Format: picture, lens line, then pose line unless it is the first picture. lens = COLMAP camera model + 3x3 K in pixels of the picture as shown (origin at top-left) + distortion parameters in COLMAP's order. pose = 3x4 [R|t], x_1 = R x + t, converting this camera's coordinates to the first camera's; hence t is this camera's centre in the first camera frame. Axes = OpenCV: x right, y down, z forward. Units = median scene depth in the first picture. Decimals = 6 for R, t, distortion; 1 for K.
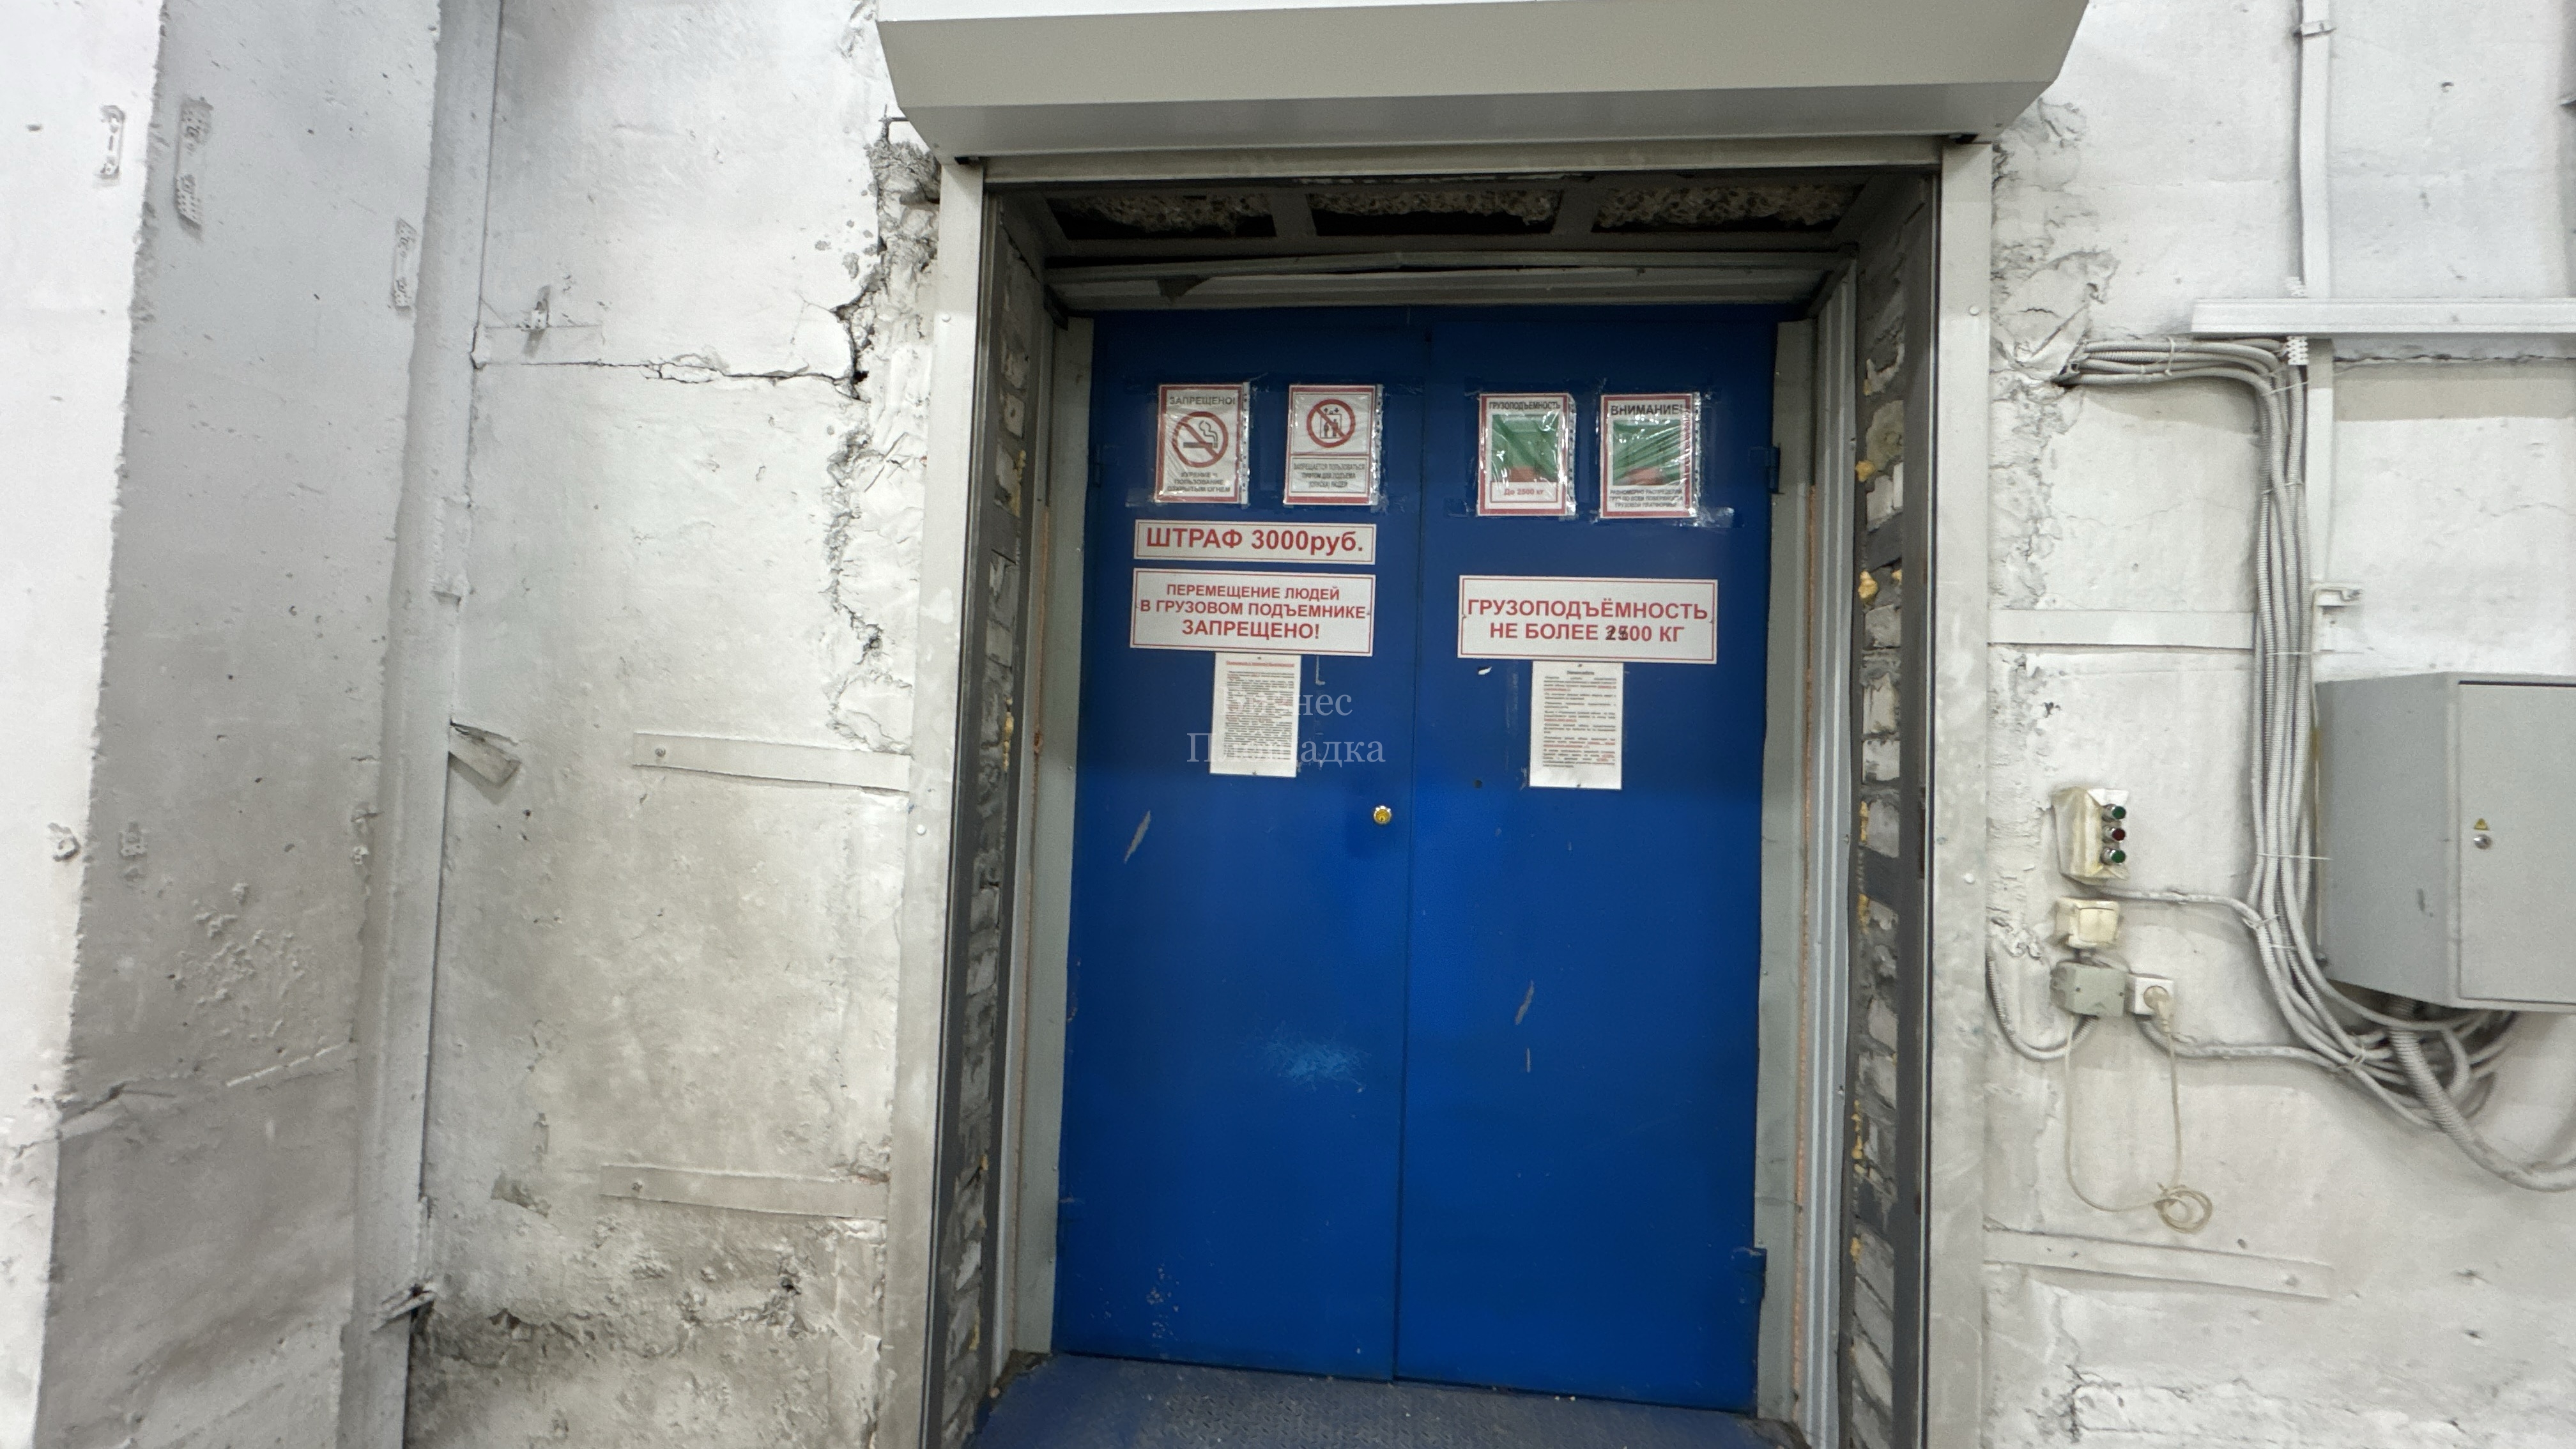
lens RADIAL K [[1025.6, 0, 1291.8], [0, 1025.6, 718.1], [0, 0, 1]] dist [-0.001632, -0.000117]
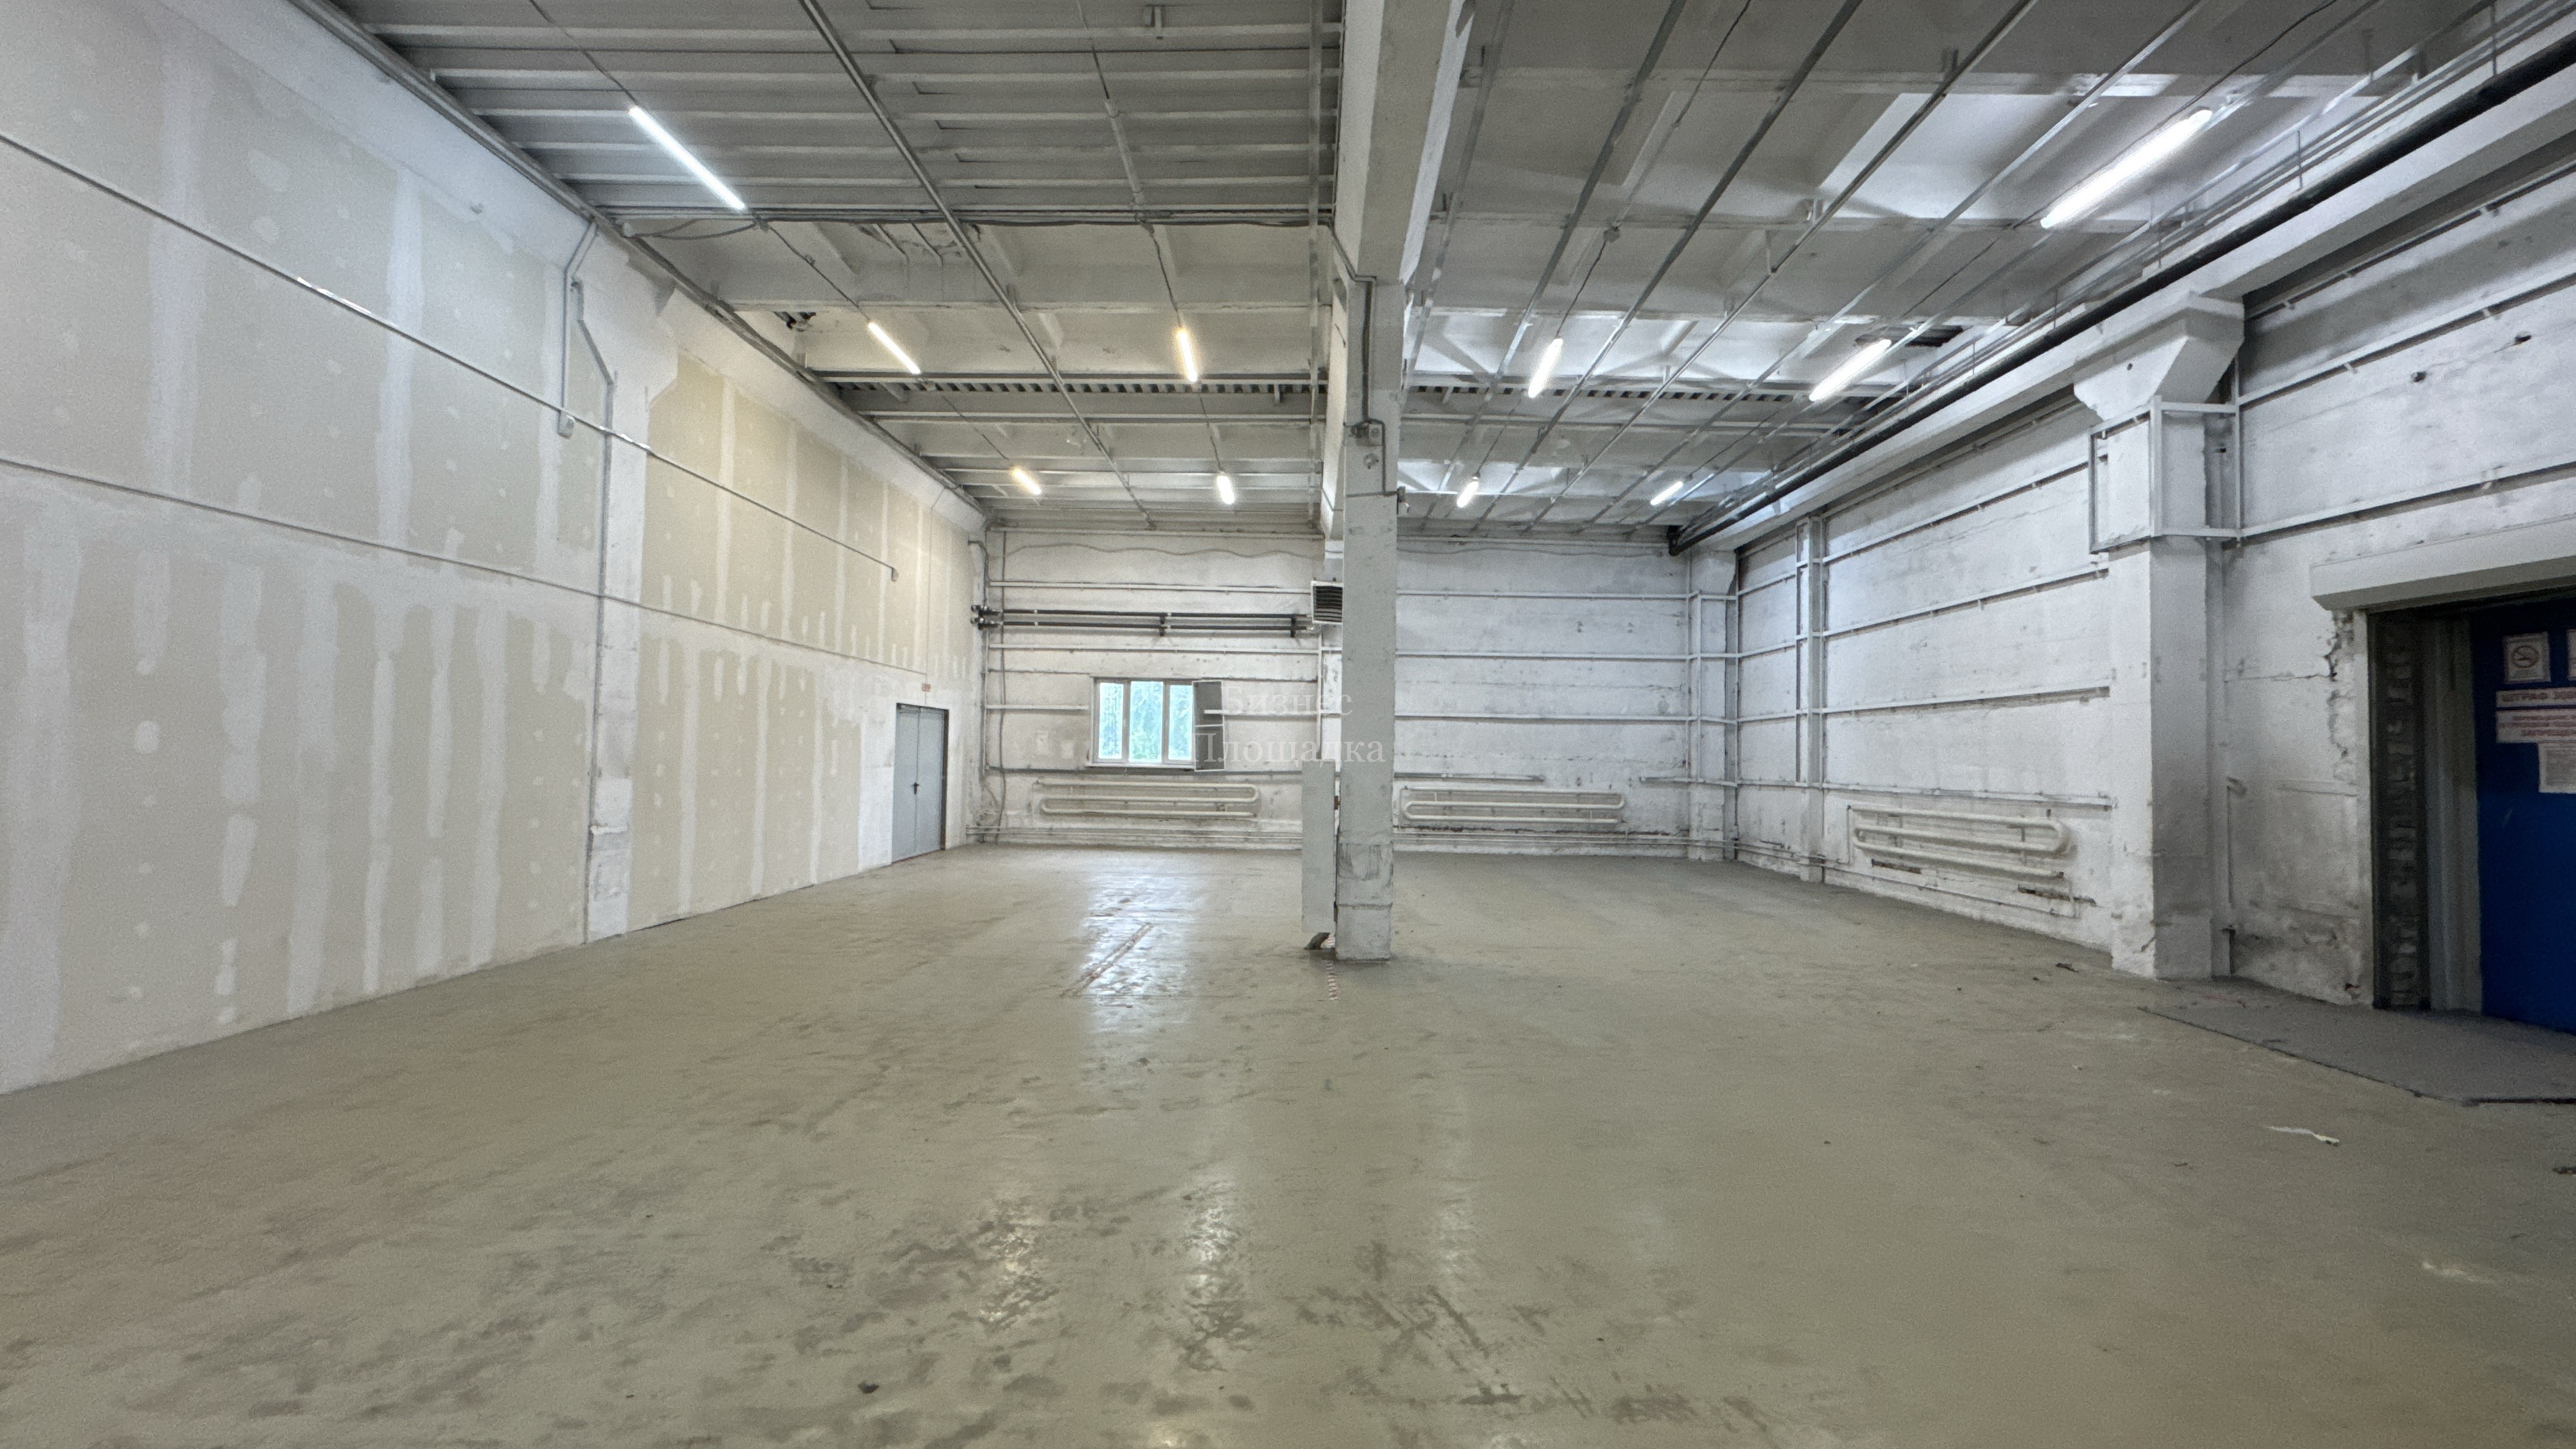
lens RADIAL K [[1025.6, 0, 1294.0], [0, 1025.6, 718.8], [0, 0, 1]] dist [-0.001632, -0.000117]
pose [[0.072132, -0.073210, -0.994705, 2.715405], [0.026379, 0.997094, -0.071473, -0.032103], [0.997046, -0.021084, 0.073853, -2.717728]]
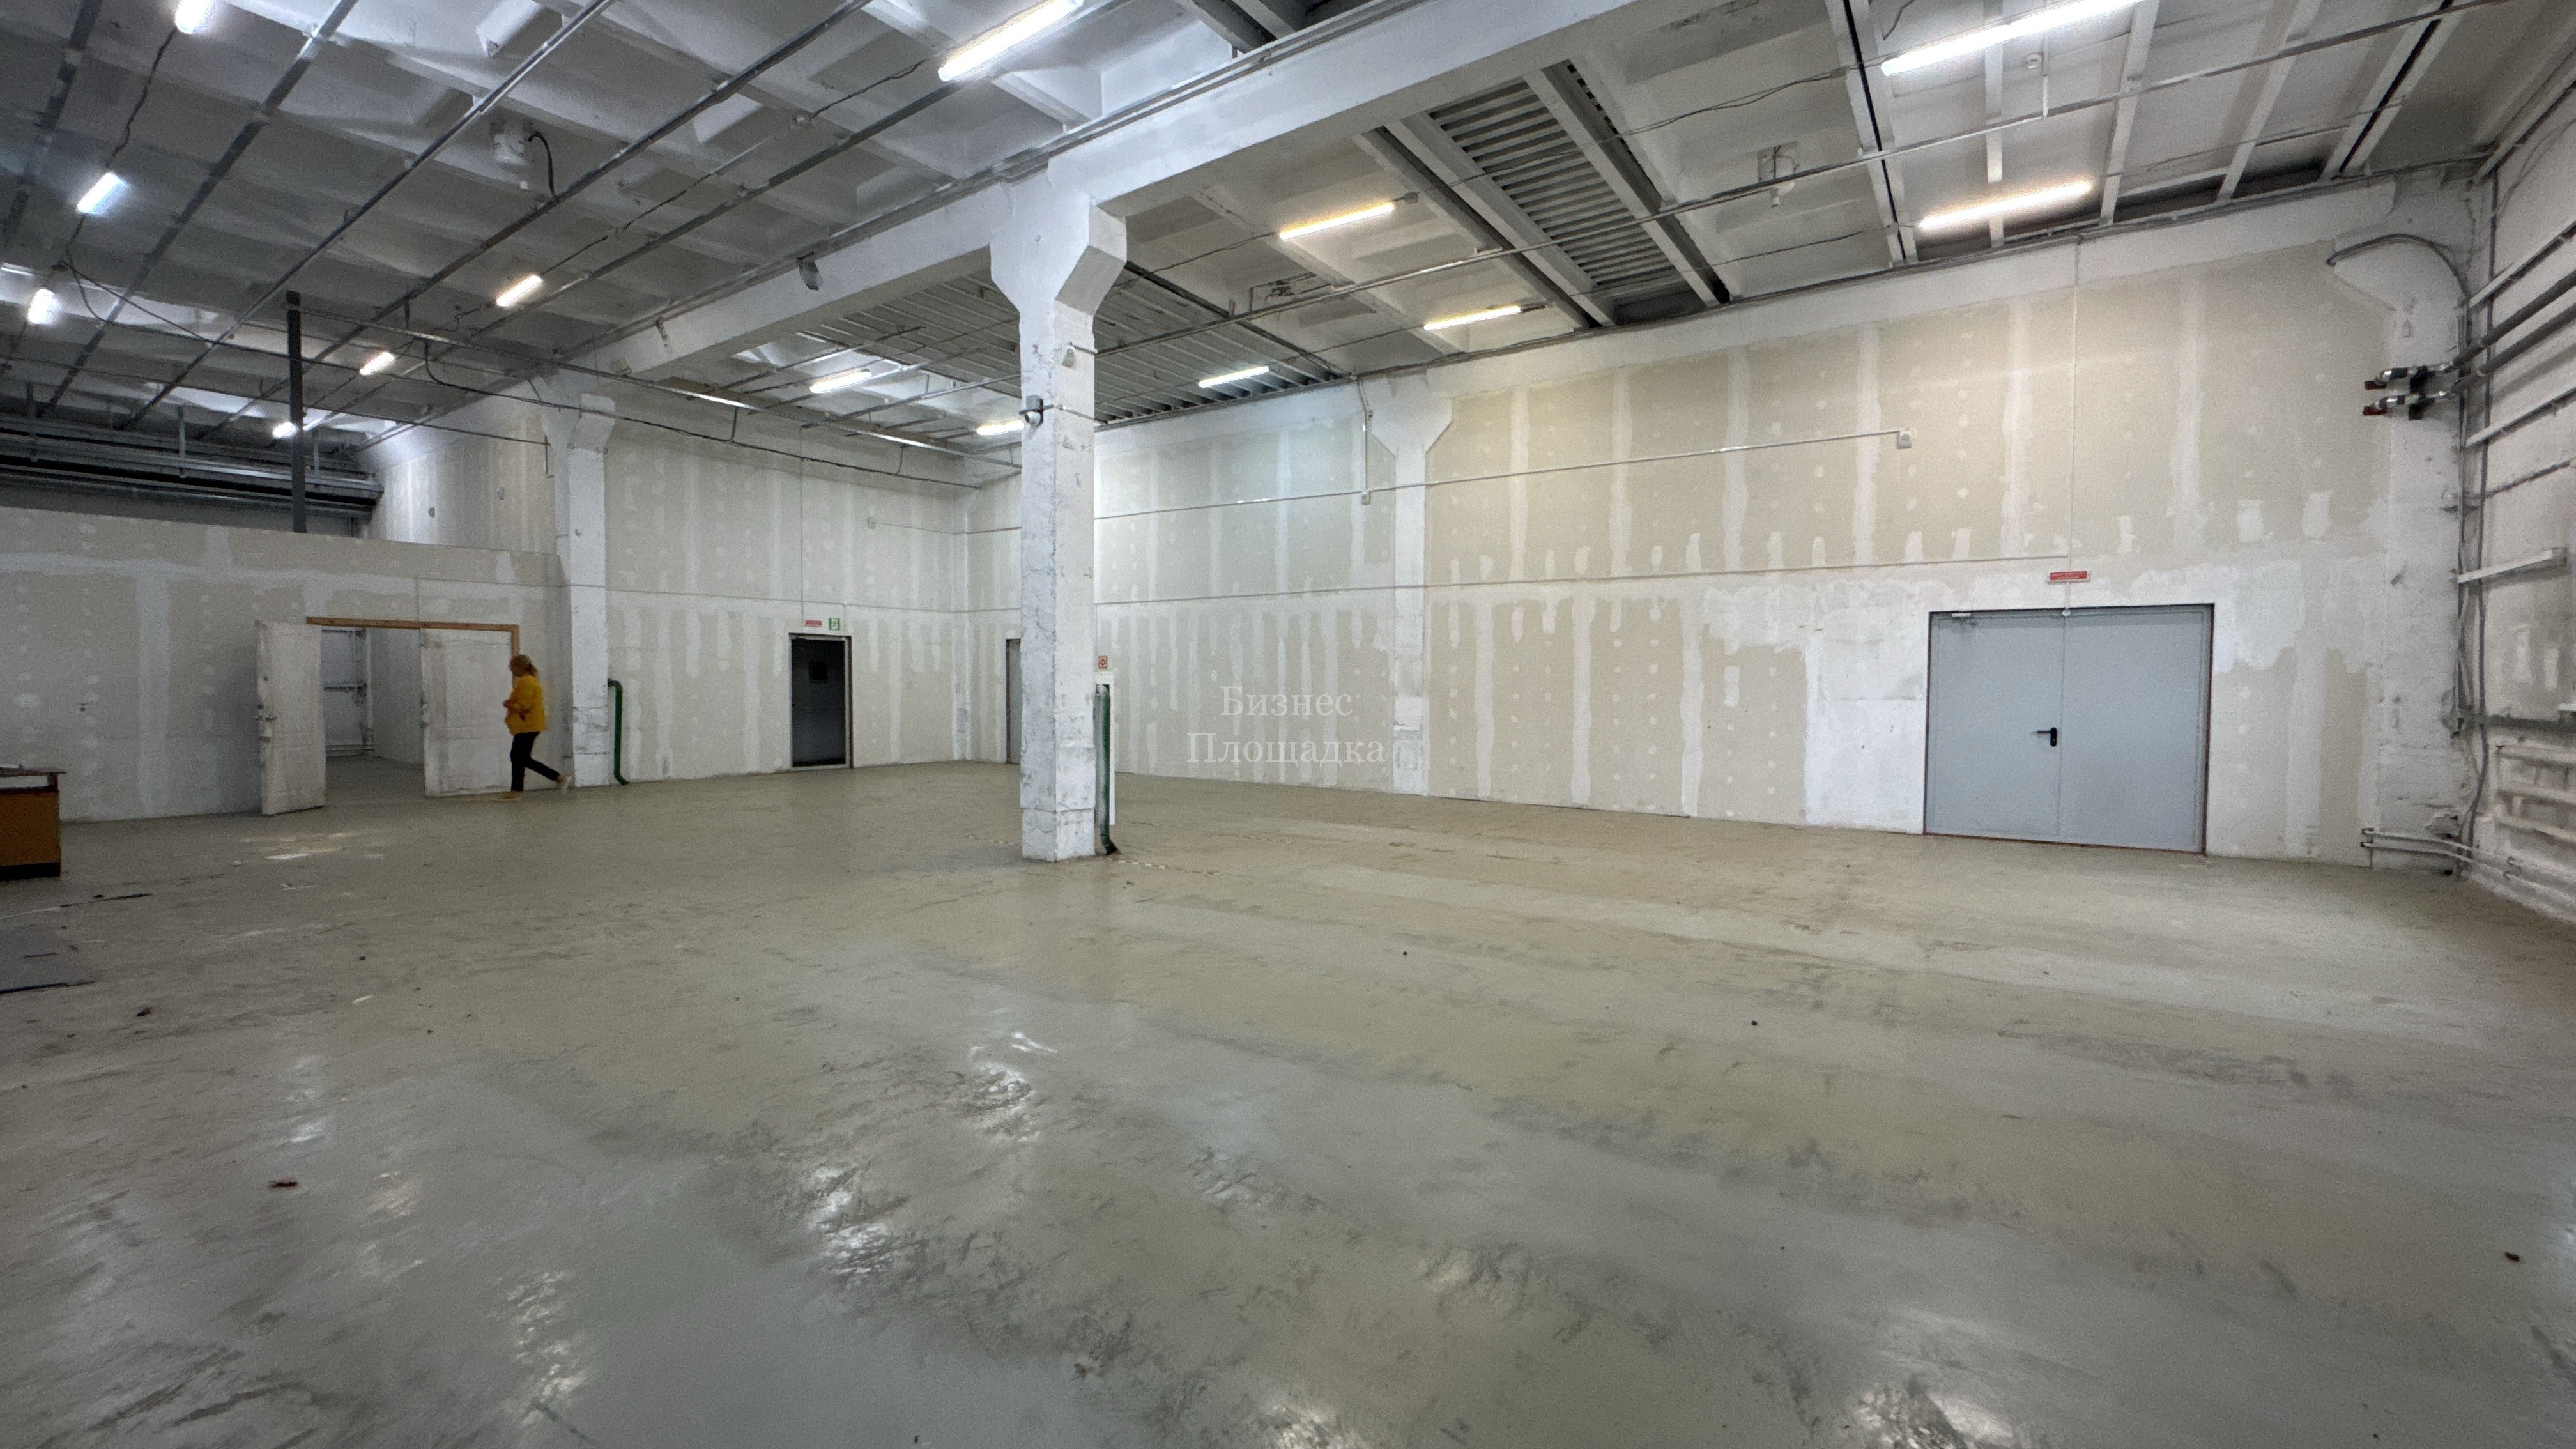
lens RADIAL K [[1025.6, 0, 1283.4], [0, 1025.6, 722.1], [0, 0, 1]] dist [-0.001632, -0.000117]
pose [[-0.860866, -0.061549, 0.505096, -3.997497], [-0.058699, 0.998043, 0.021574, -0.089375], [-0.505435, -0.011076, -0.862794, 0.892489]]
